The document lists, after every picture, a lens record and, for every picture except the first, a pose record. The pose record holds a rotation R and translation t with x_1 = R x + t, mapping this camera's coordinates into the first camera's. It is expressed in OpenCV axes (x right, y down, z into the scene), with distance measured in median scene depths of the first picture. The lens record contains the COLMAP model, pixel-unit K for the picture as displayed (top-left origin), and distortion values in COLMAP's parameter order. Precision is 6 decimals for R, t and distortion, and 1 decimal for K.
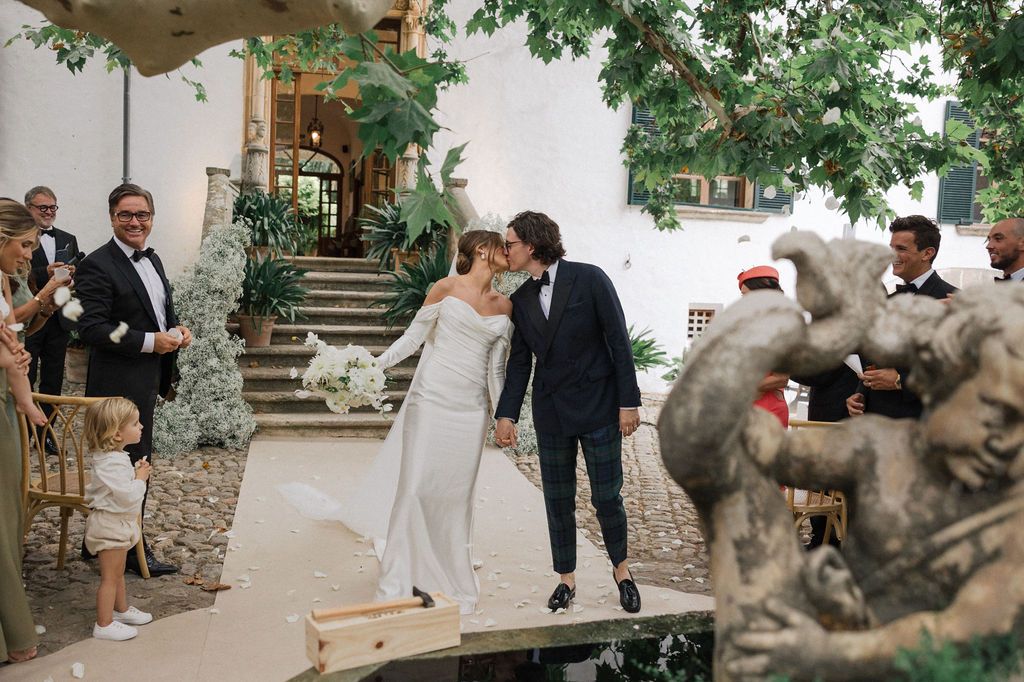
lens RADIAL K [[882.2, 0, 512.0], [0, 882.2, 341.0], [0, 0, 1]] dist [-0.099227, 0.100346]
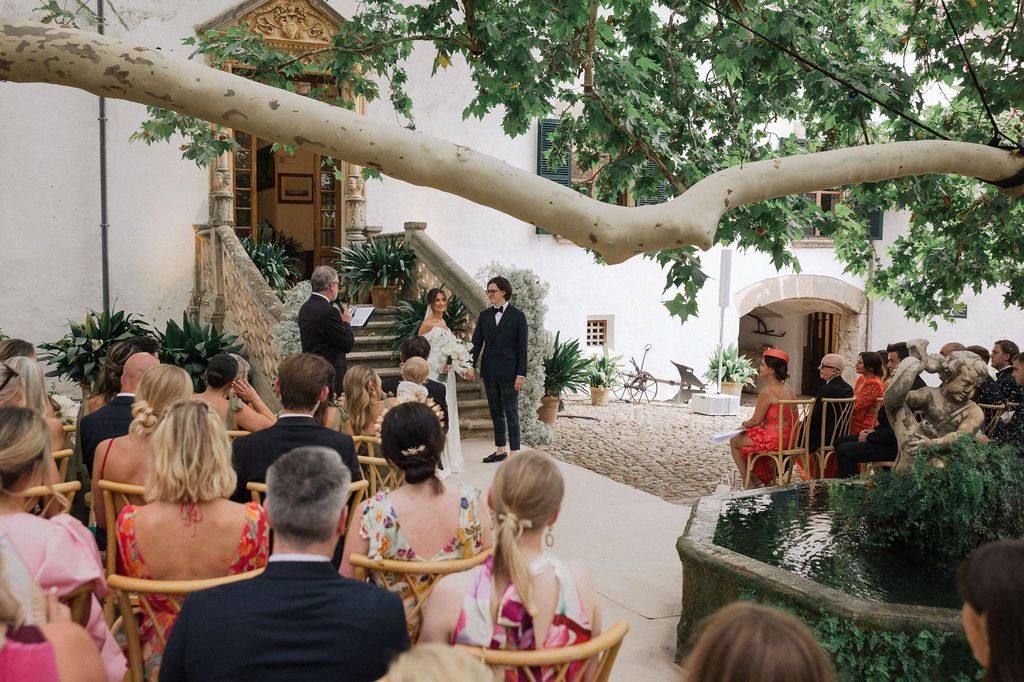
lens RADIAL K [[966.6, 0, 494.9], [0, 966.6, 334.9], [0, 0, 1]] dist [-0.012318, -0.014413]
pose [[0.975514, -0.048745, 0.214469, -0.331201], [0.050872, 0.998695, -0.004406, -0.030752], [-0.213974, 0.015209, 0.976721, -0.384660]]
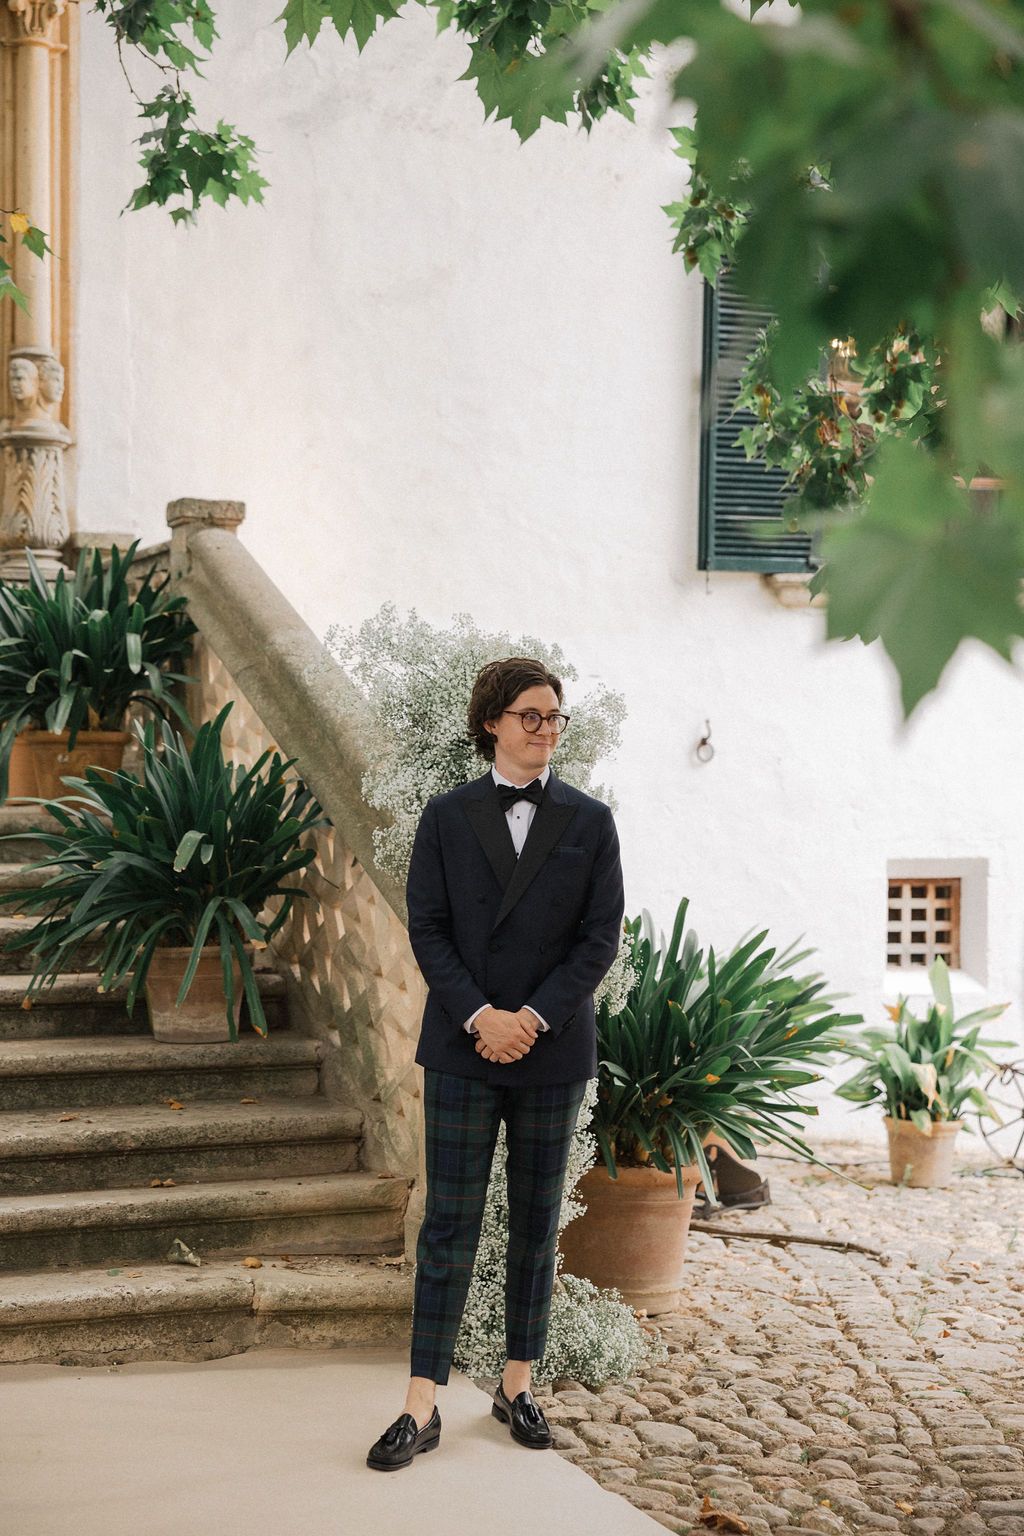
lens RADIAL K [[2550.3, 0, 481.5], [0, 2550.3, 769.0], [0, 0, 1]] dist [0.162614, 0.044060]
pose [[0.993651, -0.030465, 0.108306, -0.092193], [0.038835, 0.996349, -0.076027, -0.016853], [-0.105595, 0.079750, 0.991206, 0.096103]]
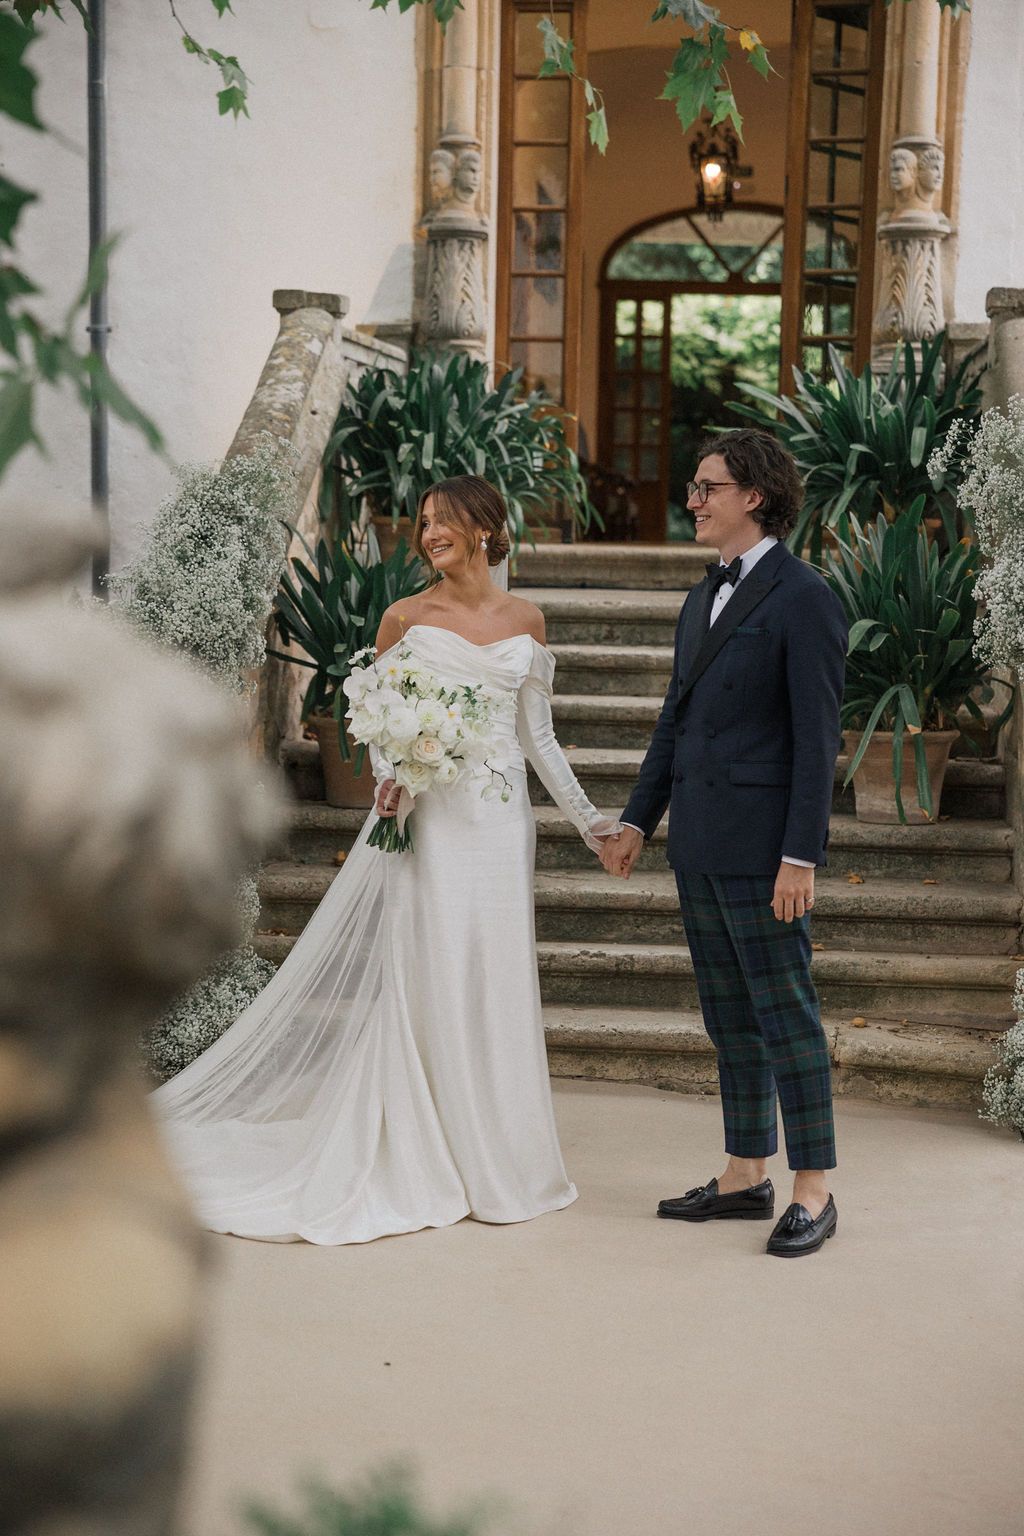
lens RADIAL K [[2768.6, 0, 512.0], [0, 2768.6, 768.0], [0, 0, 1]] dist [0.231754, 0.024289]
pose [[0.938130, 0.011654, -0.346088, 0.155244], [-0.016485, 0.999803, -0.011019, 0.002102], [0.345892, 0.016042, 0.938137, -0.012134]]
